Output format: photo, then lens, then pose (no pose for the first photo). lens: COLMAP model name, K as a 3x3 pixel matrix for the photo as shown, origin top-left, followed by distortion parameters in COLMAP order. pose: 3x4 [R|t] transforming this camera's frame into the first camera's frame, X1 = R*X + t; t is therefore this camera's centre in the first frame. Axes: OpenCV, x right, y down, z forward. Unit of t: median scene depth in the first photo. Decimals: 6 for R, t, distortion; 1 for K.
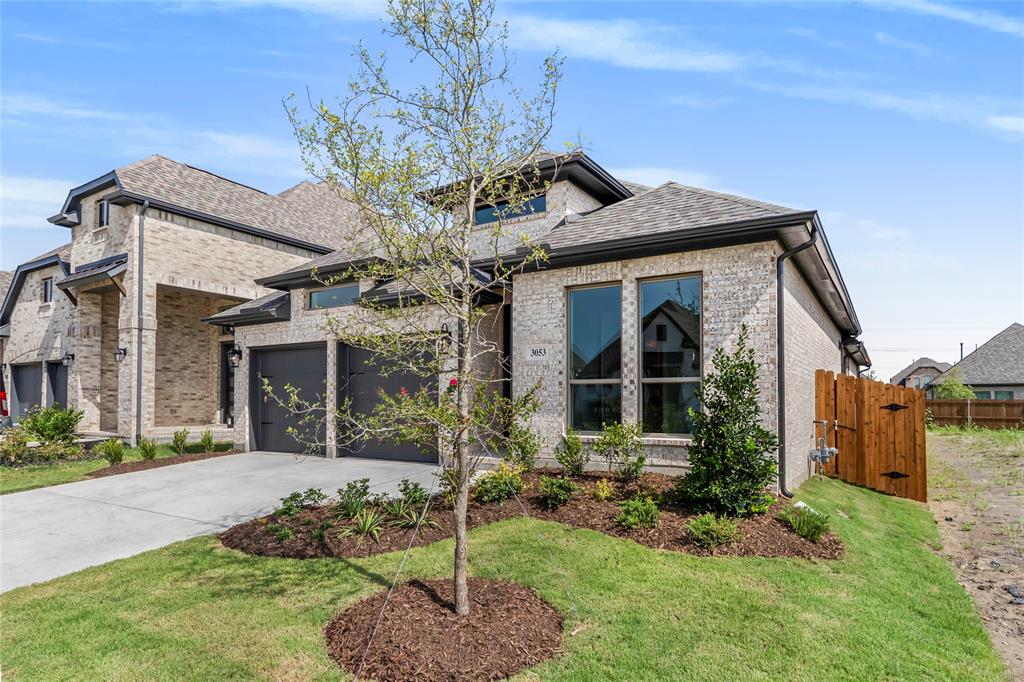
lens RADIAL K [[597.0, 0, 527.1], [0, 597.0, 345.5], [0, 0, 1]] dist [0.001335, 0.001736]
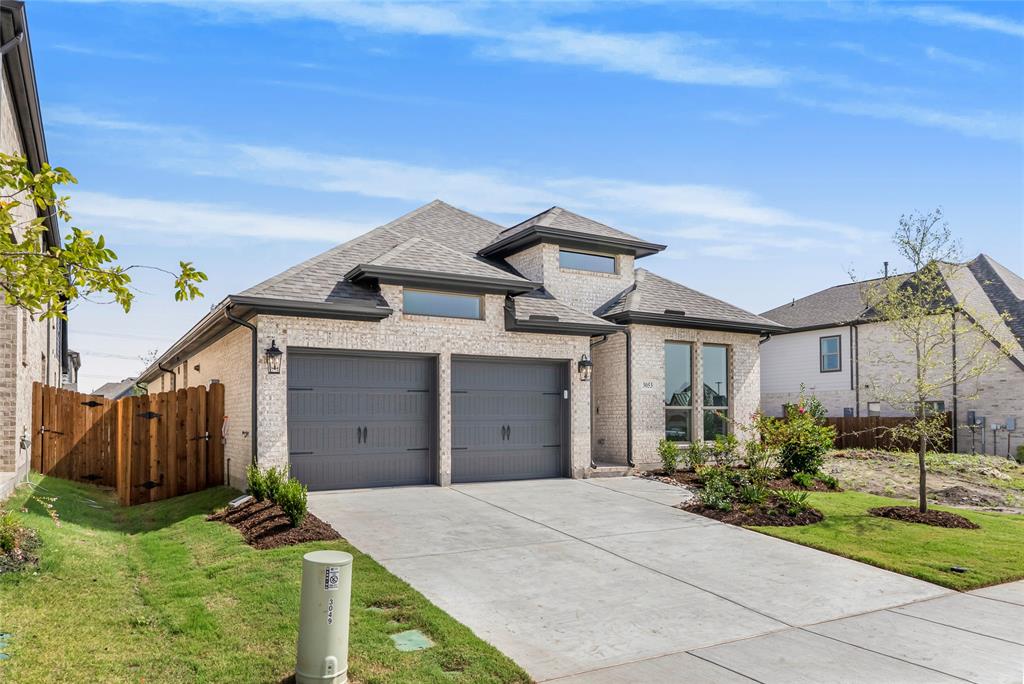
lens RADIAL K [[679.6, 0, 512.0], [0, 679.6, 342.0], [0, 0, 1]] dist [0.000002, -0.000548]
pose [[0.464785, 0.097613, 0.880026, -1.133356], [-0.080092, 0.994465, -0.068006, 0.033610], [-0.881794, -0.038875, 0.470031, 0.419915]]
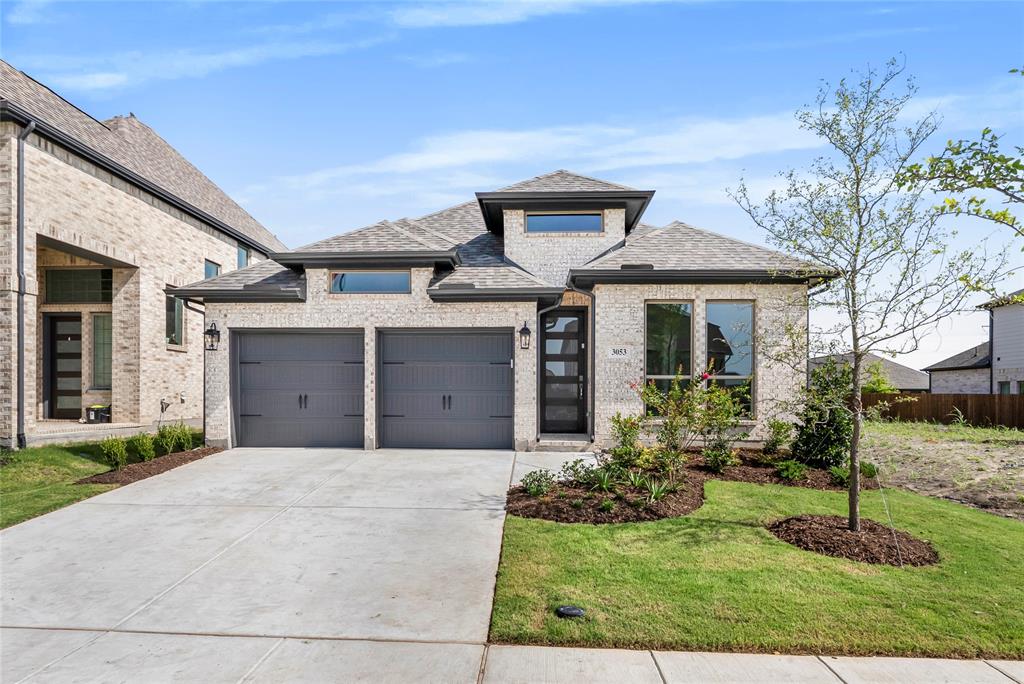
lens RADIAL K [[597.0, 0, 527.1], [0, 597.0, 346.5], [0, 0, 1]] dist [0.001335, 0.001736]
pose [[0.863013, 0.043674, 0.503290, -0.569651], [-0.051951, 0.998647, 0.002424, 0.005981], [-0.502503, -0.028238, 0.864114, 0.040400]]
